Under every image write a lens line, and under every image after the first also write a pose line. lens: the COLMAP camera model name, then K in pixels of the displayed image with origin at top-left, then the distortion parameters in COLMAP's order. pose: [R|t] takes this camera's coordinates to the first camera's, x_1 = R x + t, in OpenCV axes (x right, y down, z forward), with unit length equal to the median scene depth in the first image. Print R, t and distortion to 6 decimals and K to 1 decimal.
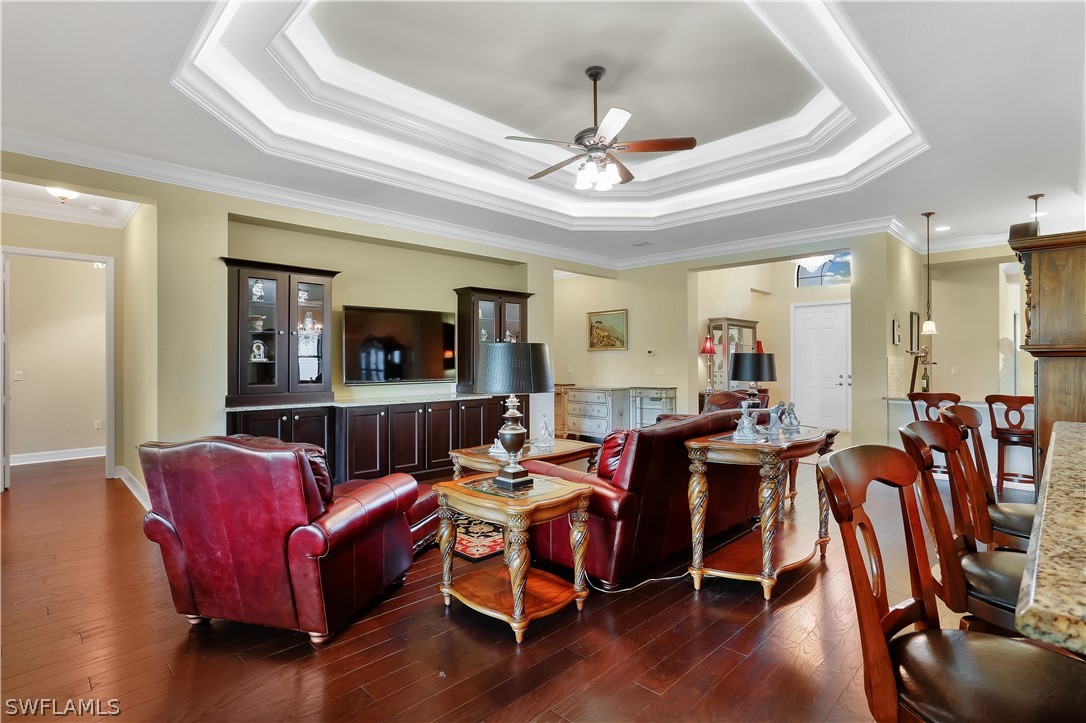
lens RADIAL K [[531.9, 0, 540.1], [0, 531.9, 359.8], [0, 0, 1]] dist [-0.045790, 0.028273]
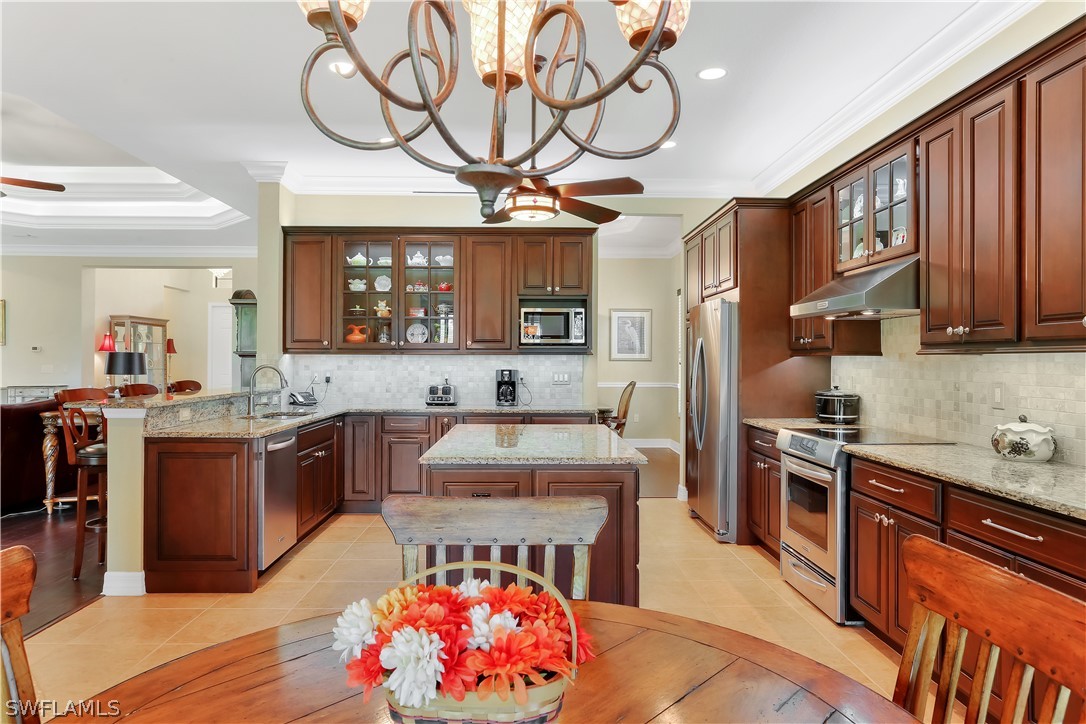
lens RADIAL K [[676.5, 0, 543.0], [0, 676.5, 362.0], [0, 0, 1]] dist [-0.002701, -0.001904]
pose [[0.681061, 0.005143, 0.732208, -0.143670], [-0.009043, 0.999958, 0.001389, -0.001124], [-0.732170, -0.007567, 0.681079, -1.267506]]
